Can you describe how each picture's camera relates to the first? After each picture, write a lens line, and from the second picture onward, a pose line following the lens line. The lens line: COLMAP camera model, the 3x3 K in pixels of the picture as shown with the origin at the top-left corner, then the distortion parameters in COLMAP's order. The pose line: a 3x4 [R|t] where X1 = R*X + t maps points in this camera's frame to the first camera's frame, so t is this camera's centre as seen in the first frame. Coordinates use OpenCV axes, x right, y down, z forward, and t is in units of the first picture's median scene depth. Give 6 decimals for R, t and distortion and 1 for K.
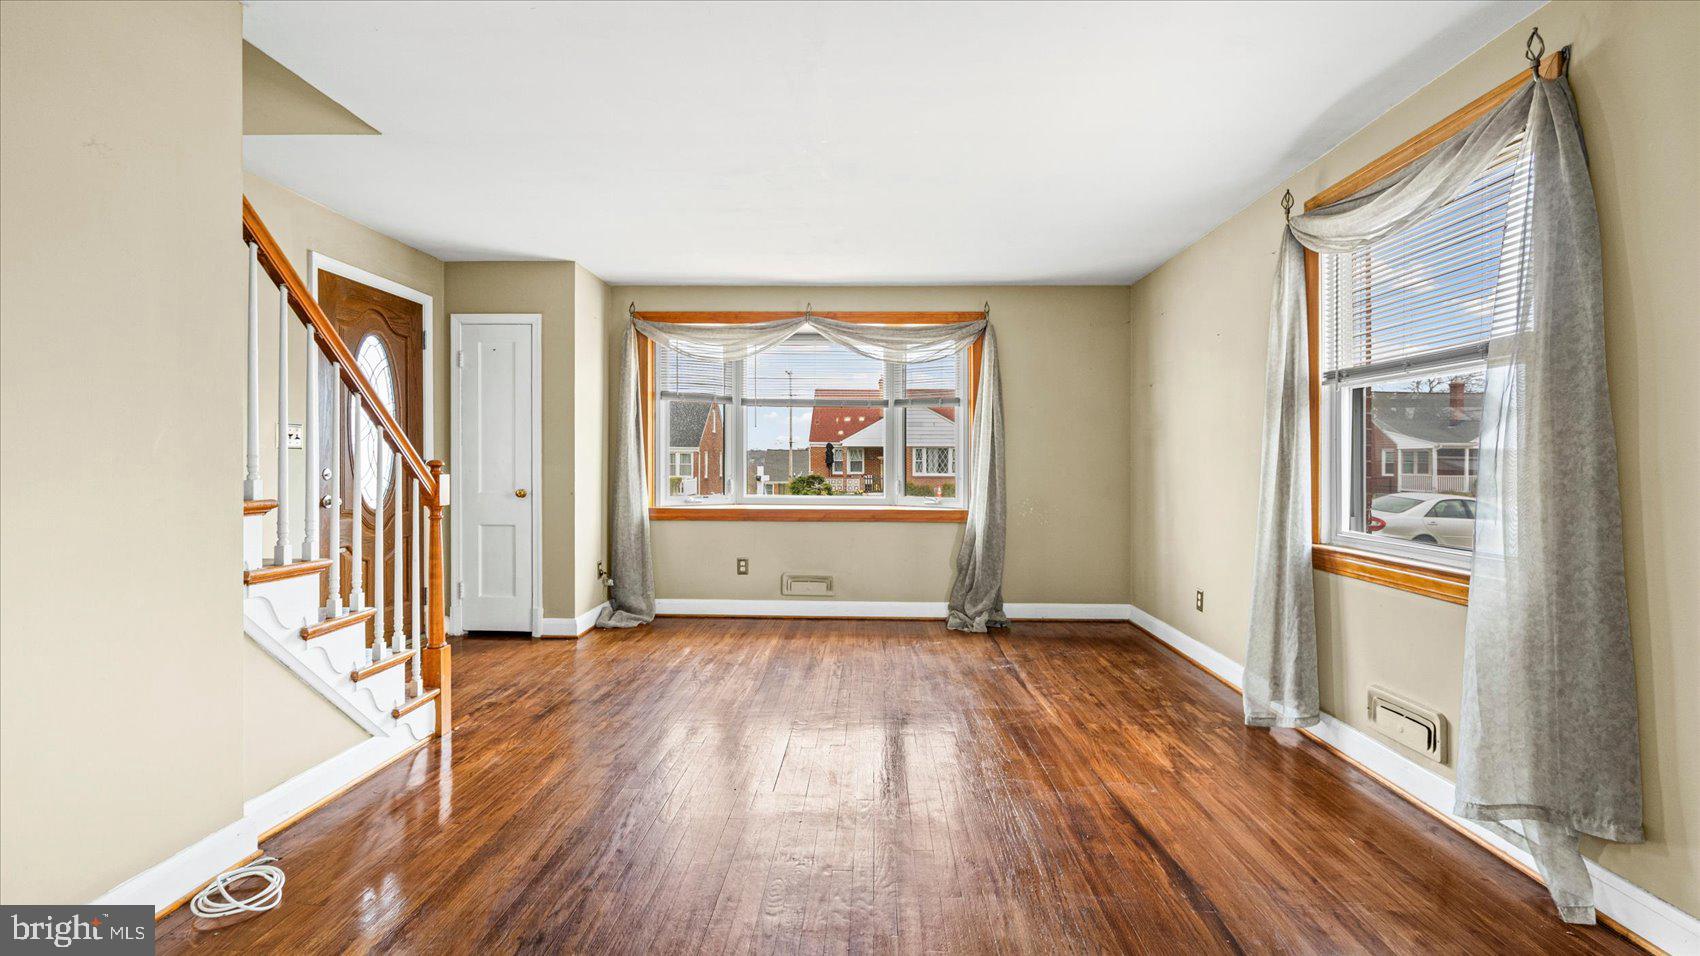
lens RADIAL K [[795.8, 0, 853.5], [0, 795.8, 448.5], [0, 0, 1]] dist [-0.003714, 0.004537]
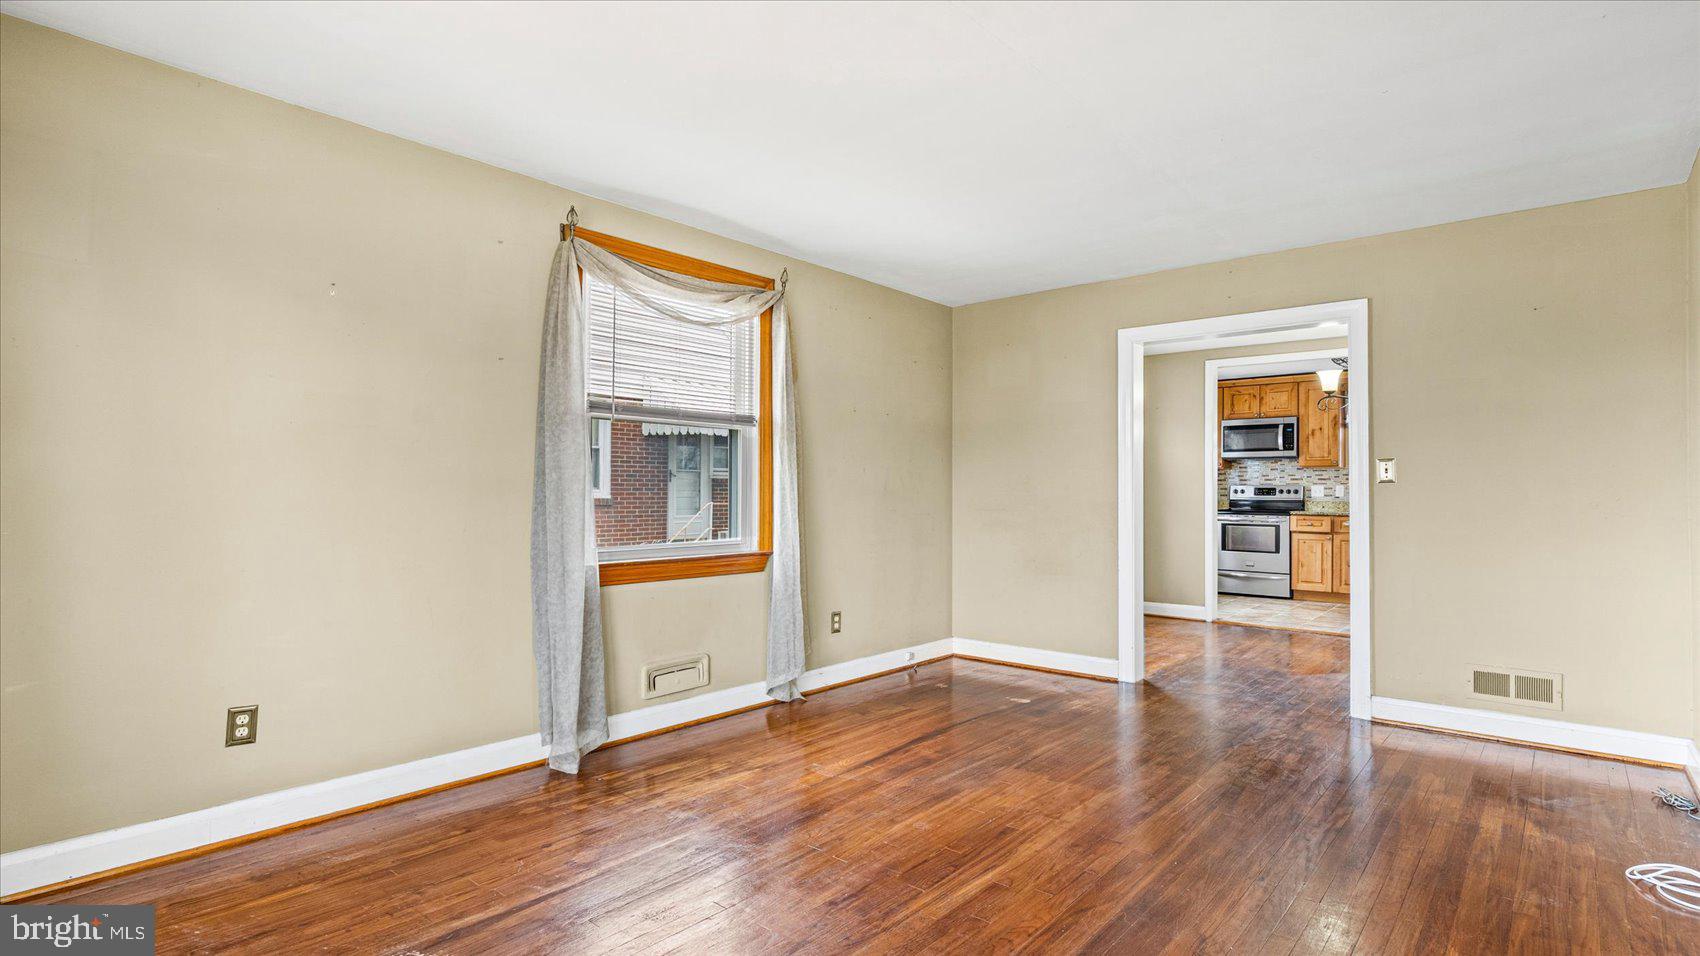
lens RADIAL K [[806.5, 0, 842.9], [0, 806.5, 491.0], [0, 0, 1]] dist [-0.026652, 0.001300]
pose [[-0.766659, -0.005921, 0.642027, -0.387382], [-0.016267, 0.999816, -0.010203, 0.030563], [-0.641848, -0.018266, -0.766614, 1.735873]]
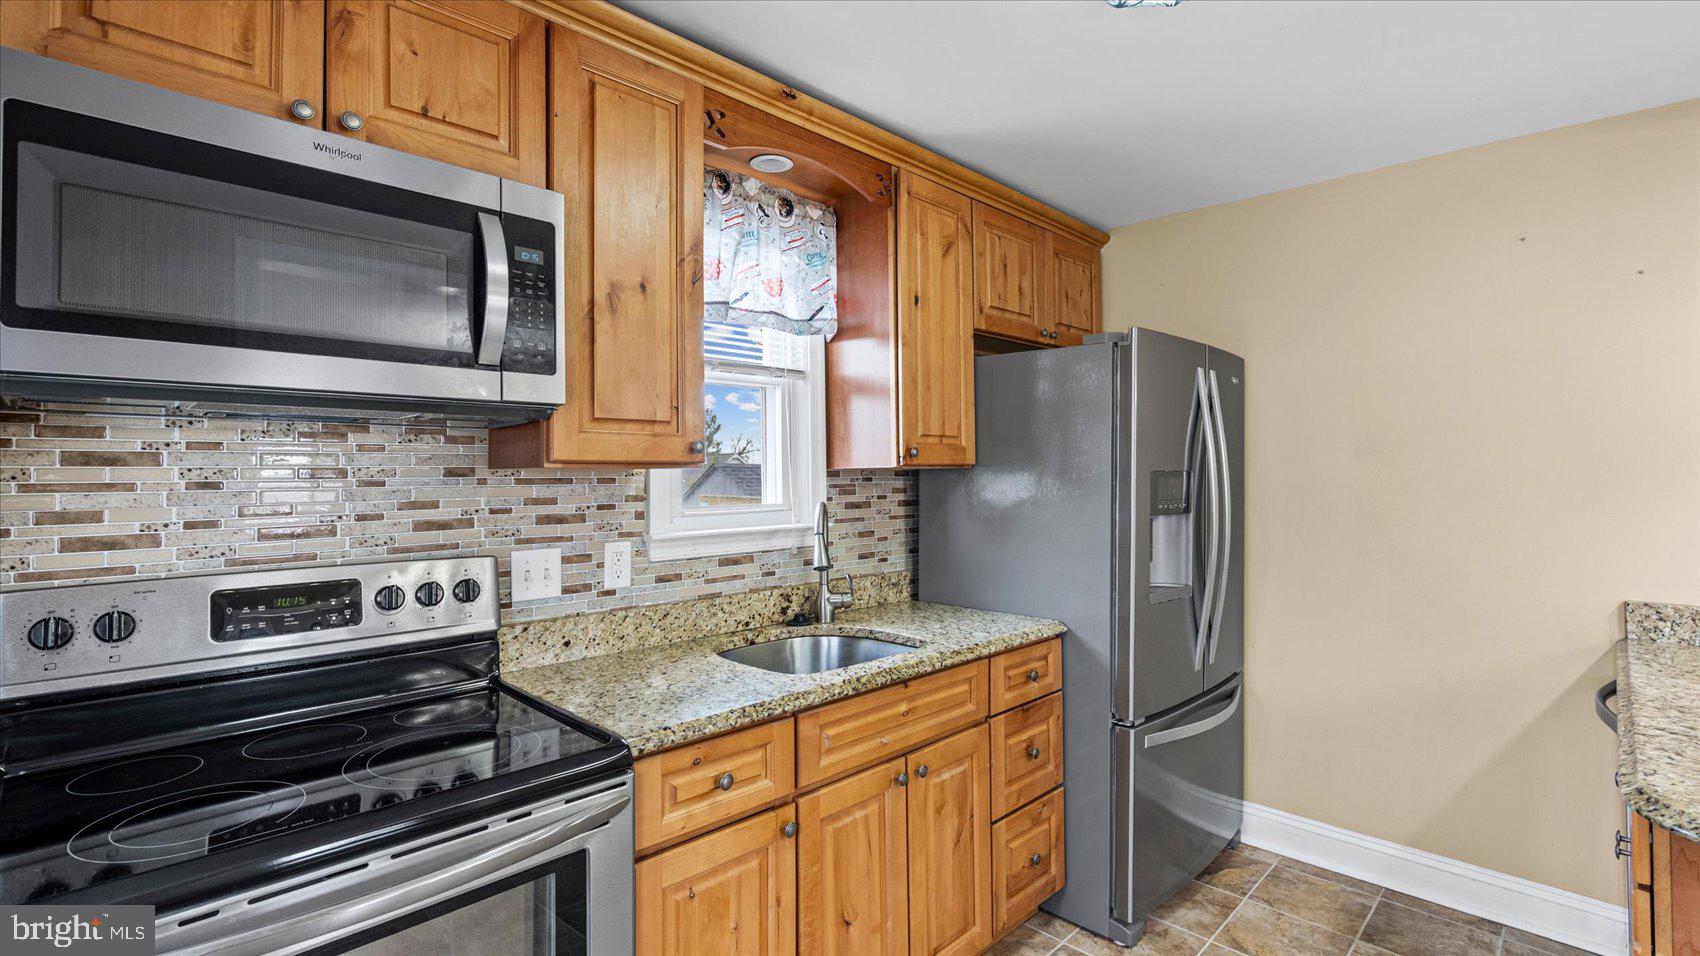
lens RADIAL K [[795.8, 0, 861.0], [0, 795.8, 453.0], [0, 0, 1]] dist [-0.003714, 0.004537]
pose [[-0.669754, -0.016808, -0.742392, 0.468326], [0.014305, 0.999266, -0.035529, -0.099583], [0.742445, -0.034415, -0.669023, -1.021875]]
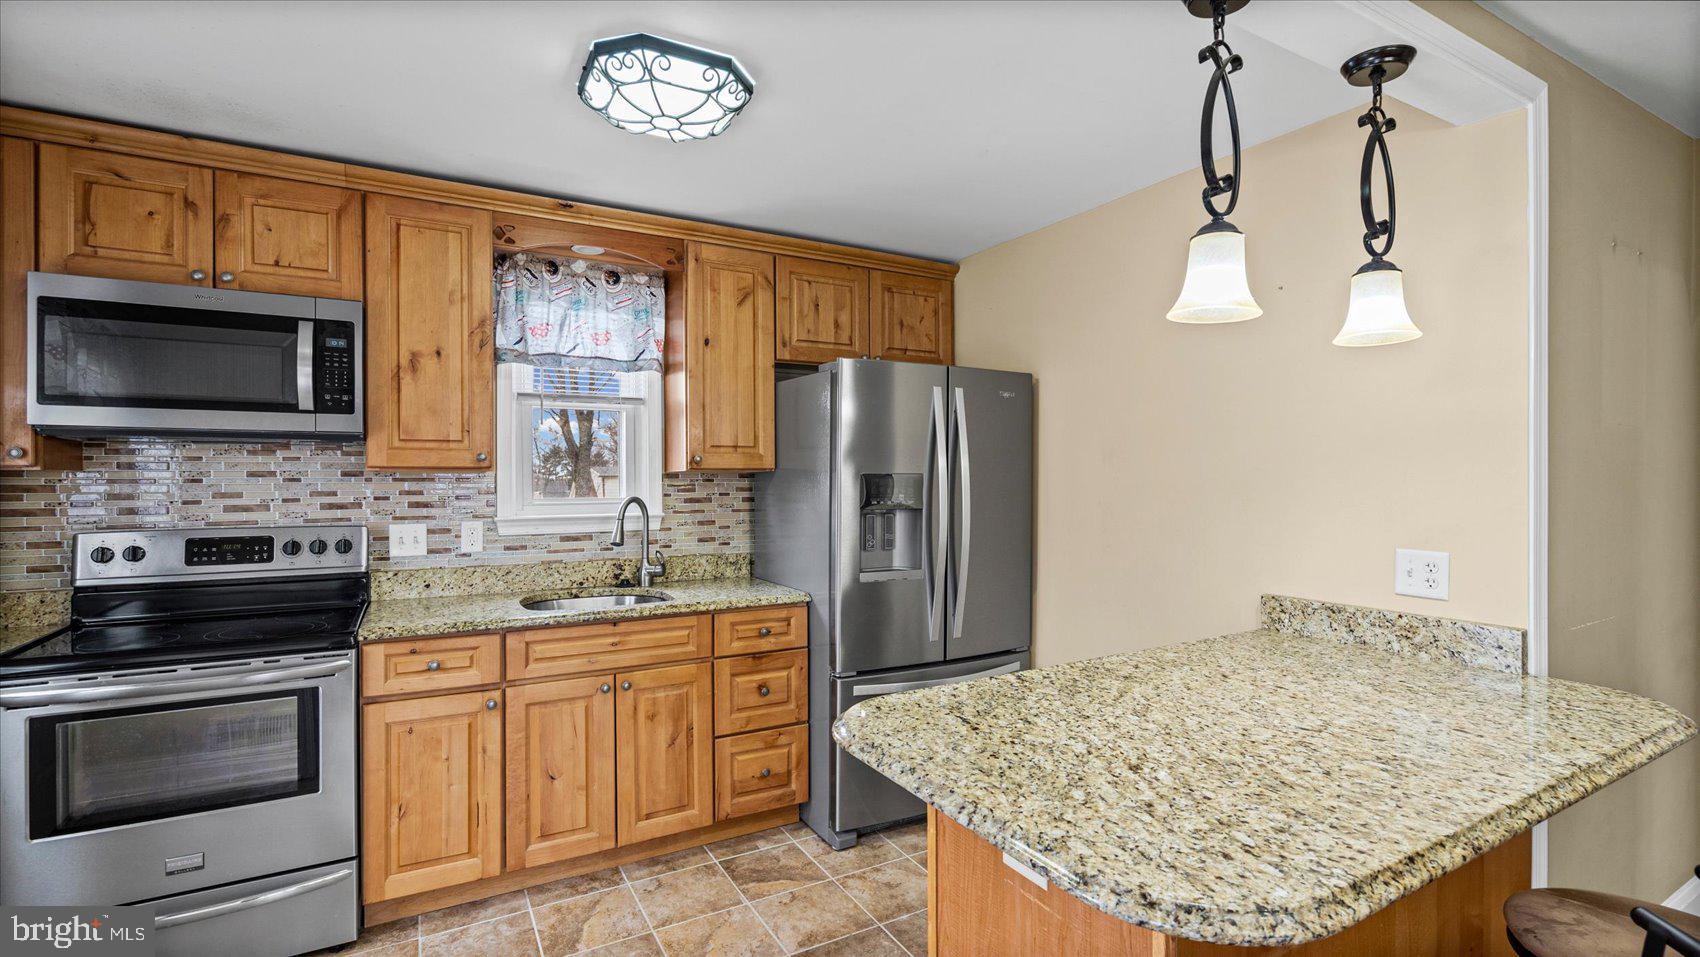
lens RADIAL K [[795.8, 0, 857.7], [0, 795.8, 477.4], [0, 0, 1]] dist [-0.003714, 0.004537]
pose [[-0.854708, -0.000739, -0.519108, 0.198677], [0.007953, 0.999863, -0.014518, -0.087378], [0.519048, -0.016537, -0.854585, -0.506511]]
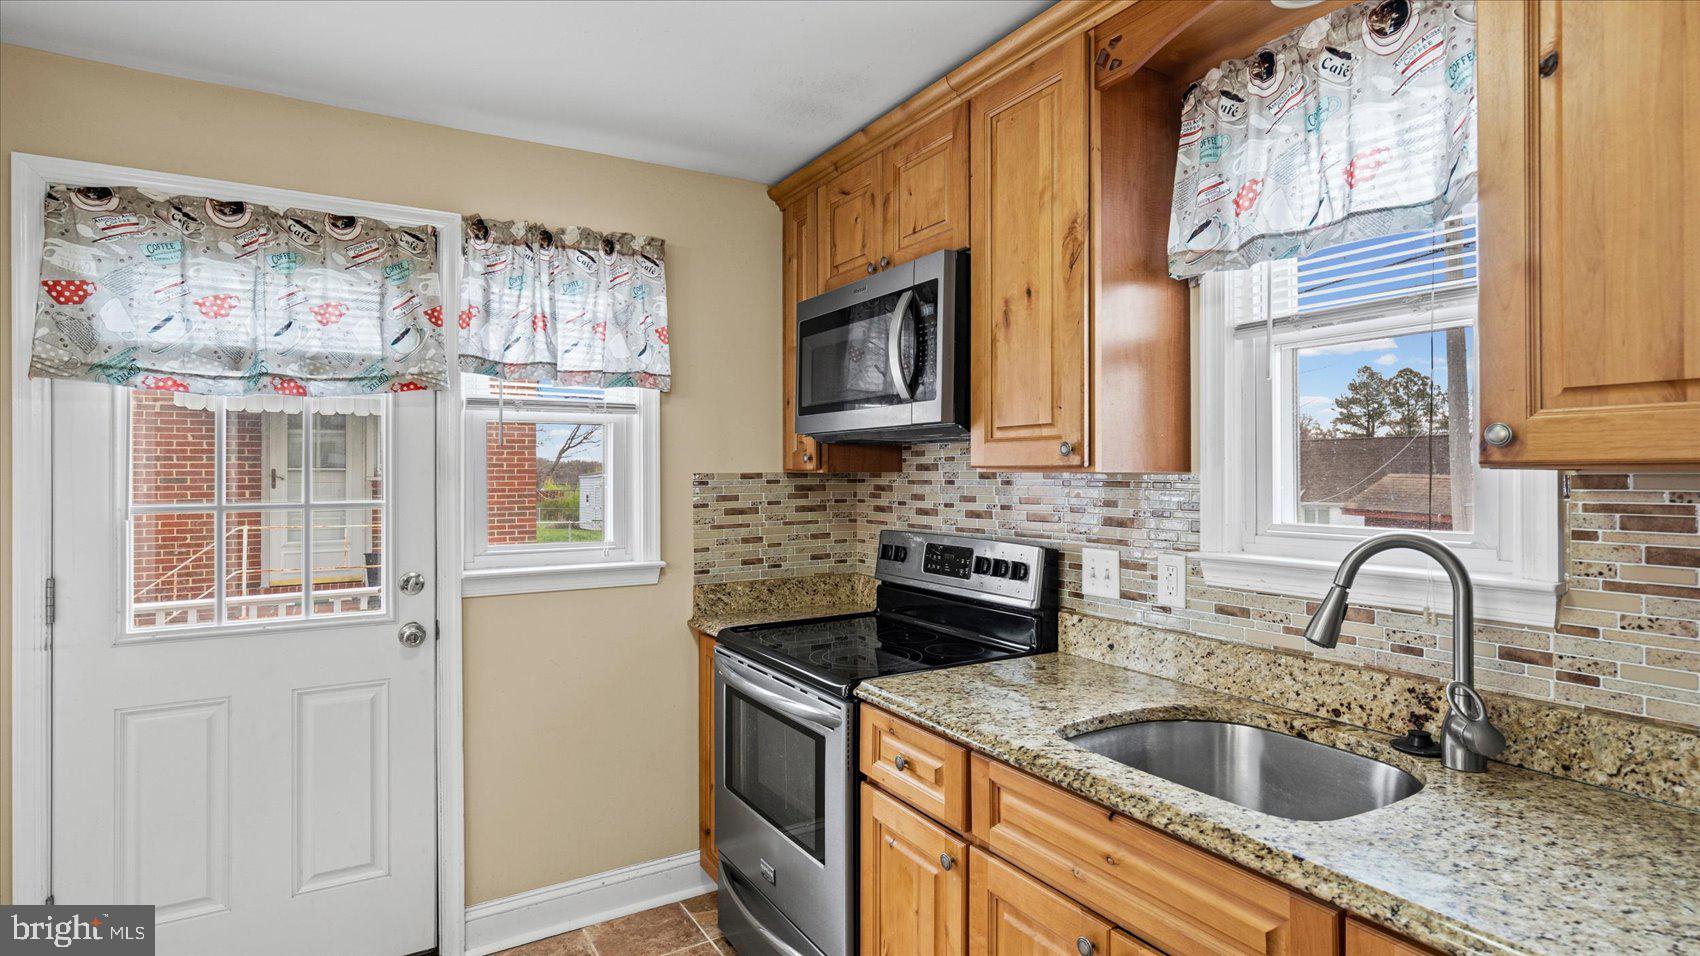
lens RADIAL K [[850.0, 0, 860.7], [0, 850.0, 470.8], [0, 0, 1]] dist [0.004098, 0.001229]
pose [[-0.548359, 0.001141, 0.836242, -0.331548], [-0.013267, 0.999861, -0.010063, -0.104801], [-0.836138, -0.016613, -0.548268, -1.083611]]
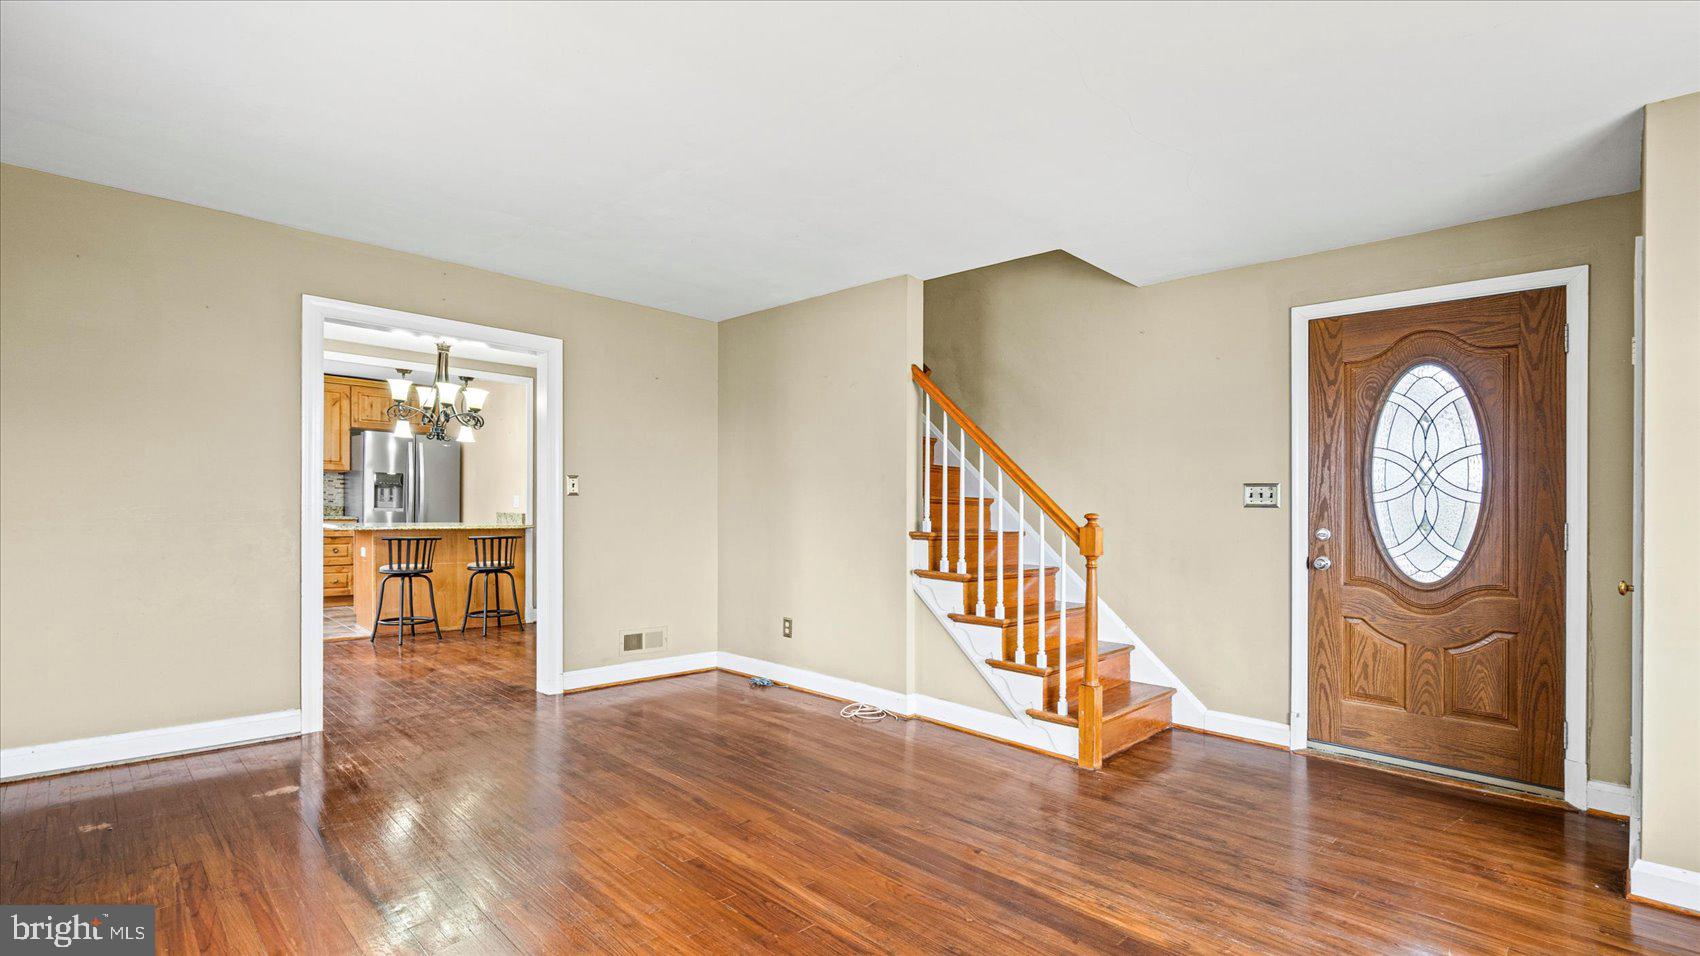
lens RADIAL K [[795.8, 0, 808.9], [0, 795.8, 505.7], [0, 0, 1]] dist [-0.003714, 0.004537]
pose [[-0.706486, -0.015638, -0.707555, 0.560004], [-0.011393, 0.999878, -0.010722, 0.021417], [0.707636, 0.000486, -0.706577, 1.615694]]
